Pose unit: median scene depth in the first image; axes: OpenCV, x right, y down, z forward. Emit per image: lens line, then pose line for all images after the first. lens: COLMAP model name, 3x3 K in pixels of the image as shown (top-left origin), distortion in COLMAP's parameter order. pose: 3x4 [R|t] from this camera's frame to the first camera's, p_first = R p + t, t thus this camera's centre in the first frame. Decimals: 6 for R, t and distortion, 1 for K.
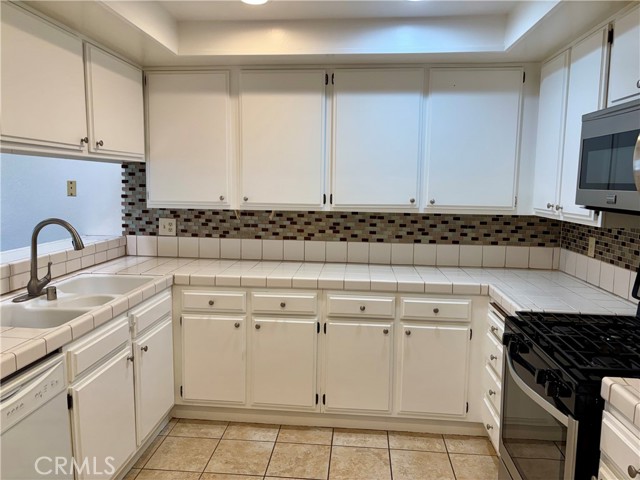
lens RADIAL K [[490.4, 0, 316.3], [0, 490.4, 240.7], [0, 0, 1]] dist [0.037894, -0.042321]
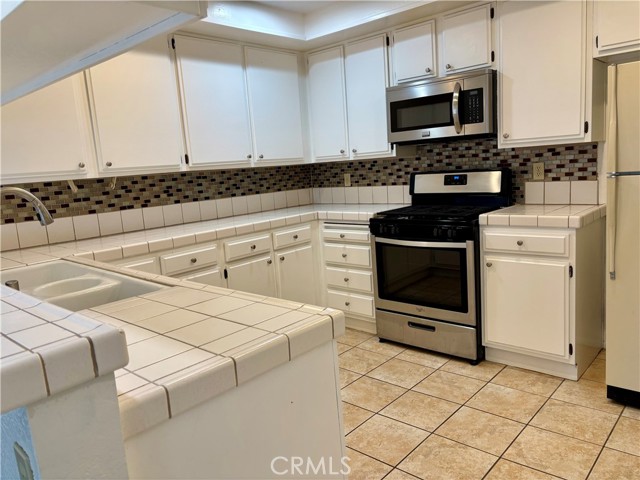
lens RADIAL K [[490.4, 0, 318.9], [0, 490.4, 240.9], [0, 0, 1]] dist [0.037894, -0.042321]
pose [[0.587578, -0.179653, 0.788972, -0.614114], [0.174016, 0.980283, 0.093618, 0.033976], [-0.790235, 0.082286, 0.607255, 0.138606]]
